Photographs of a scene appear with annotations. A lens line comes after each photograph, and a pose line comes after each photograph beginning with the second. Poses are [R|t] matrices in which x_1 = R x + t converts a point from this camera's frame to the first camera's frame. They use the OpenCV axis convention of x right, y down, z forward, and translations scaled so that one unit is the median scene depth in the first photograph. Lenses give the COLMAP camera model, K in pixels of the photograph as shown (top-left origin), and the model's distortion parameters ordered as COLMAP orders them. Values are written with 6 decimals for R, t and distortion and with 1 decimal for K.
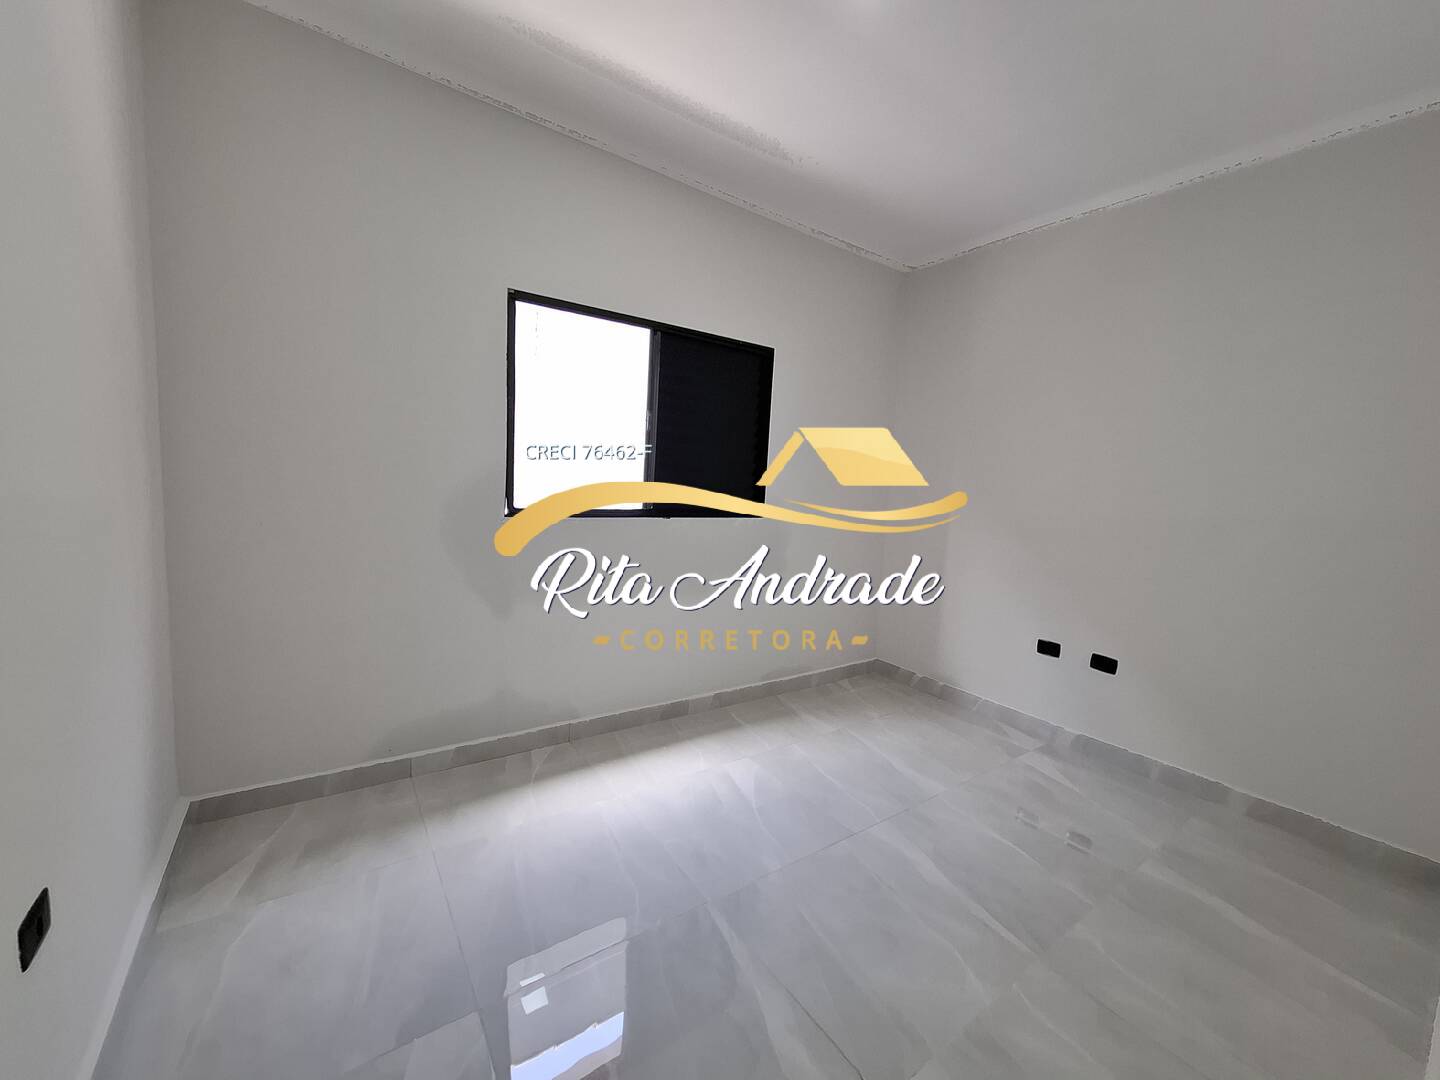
lens RADIAL K [[565.8, 0, 722.4], [0, 565.8, 539.1], [0, 0, 1]] dist [-0.000373, -0.000381]
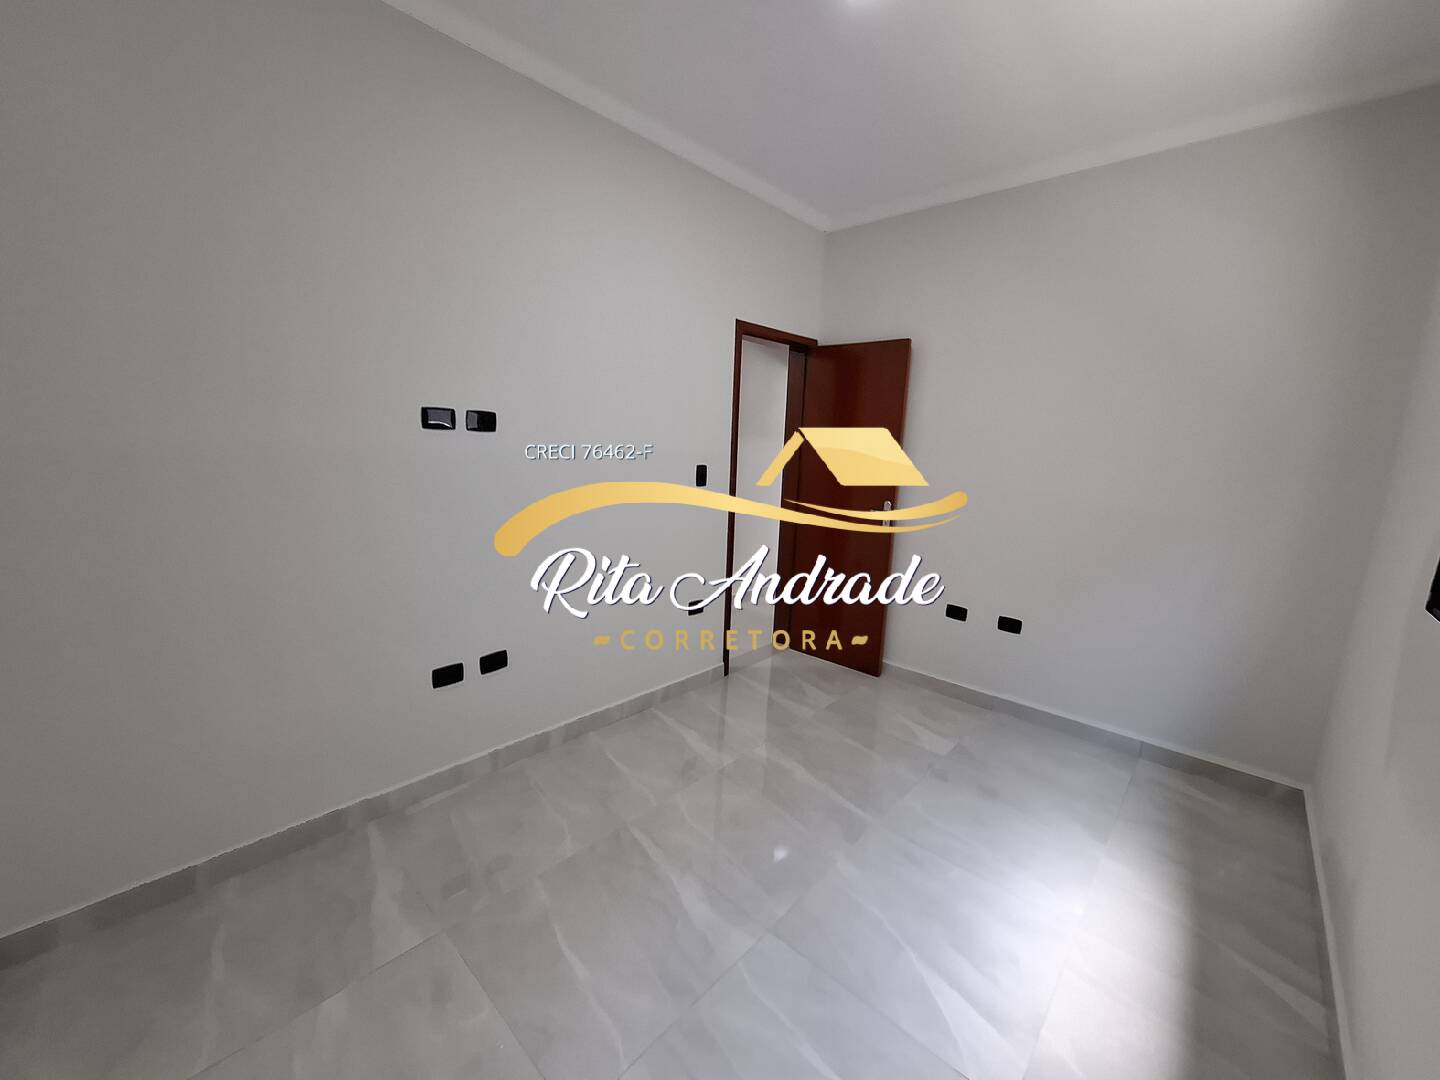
lens RADIAL K [[565.8, 0, 722.4], [0, 565.8, 539.1], [0, 0, 1]] dist [-0.000373, -0.000381]
pose [[-0.974284, -0.054443, -0.218646, 0.538213], [-0.111591, 0.959596, 0.258308, -0.211202], [0.195749, 0.276064, -0.940995, 1.696931]]
